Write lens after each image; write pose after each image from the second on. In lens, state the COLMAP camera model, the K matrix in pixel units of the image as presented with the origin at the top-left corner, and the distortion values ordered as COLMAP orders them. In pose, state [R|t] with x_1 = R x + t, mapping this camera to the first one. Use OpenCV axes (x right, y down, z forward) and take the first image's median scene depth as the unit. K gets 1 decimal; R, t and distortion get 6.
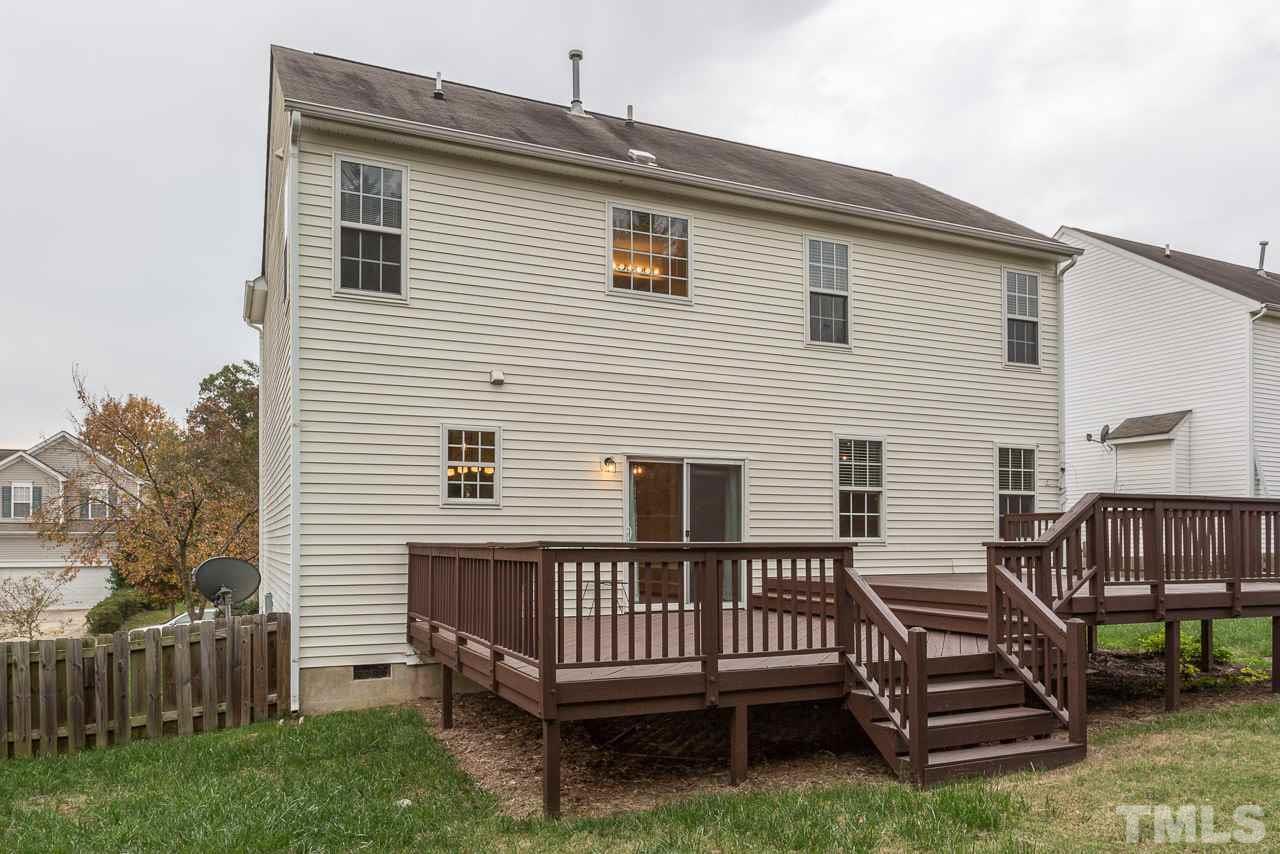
lens RADIAL K [[811.7, 0, 638.6], [0, 811.7, 436.6], [0, 0, 1]] dist [0.006670, -0.000589]
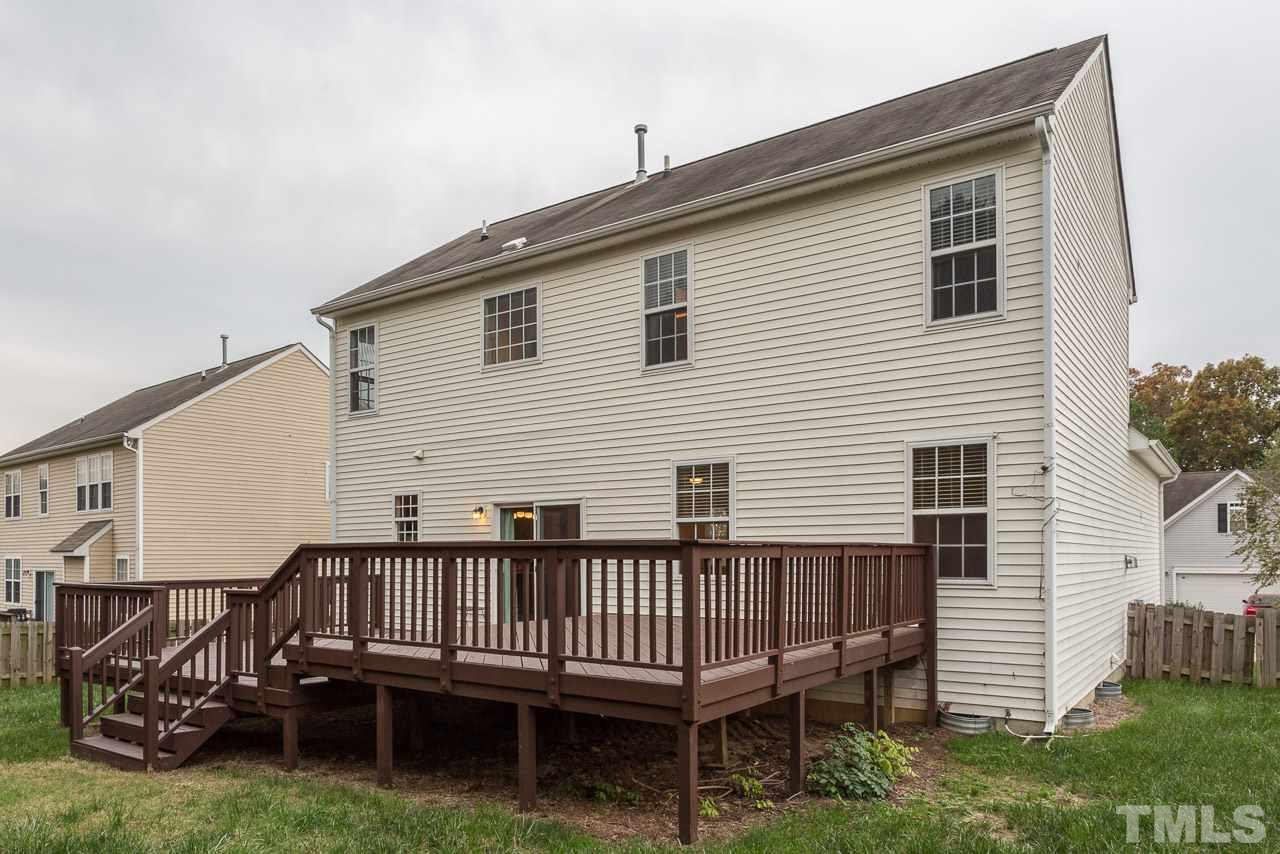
lens RADIAL K [[877.5, 0, 641.4], [0, 877.5, 457.0], [0, 0, 1]] dist [0.001616, -0.000002]
pose [[0.520190, -0.105206, -0.847546, 1.115574], [0.094157, 0.993399, -0.065521, 0.055843], [0.848844, -0.045719, 0.526662, 0.472198]]
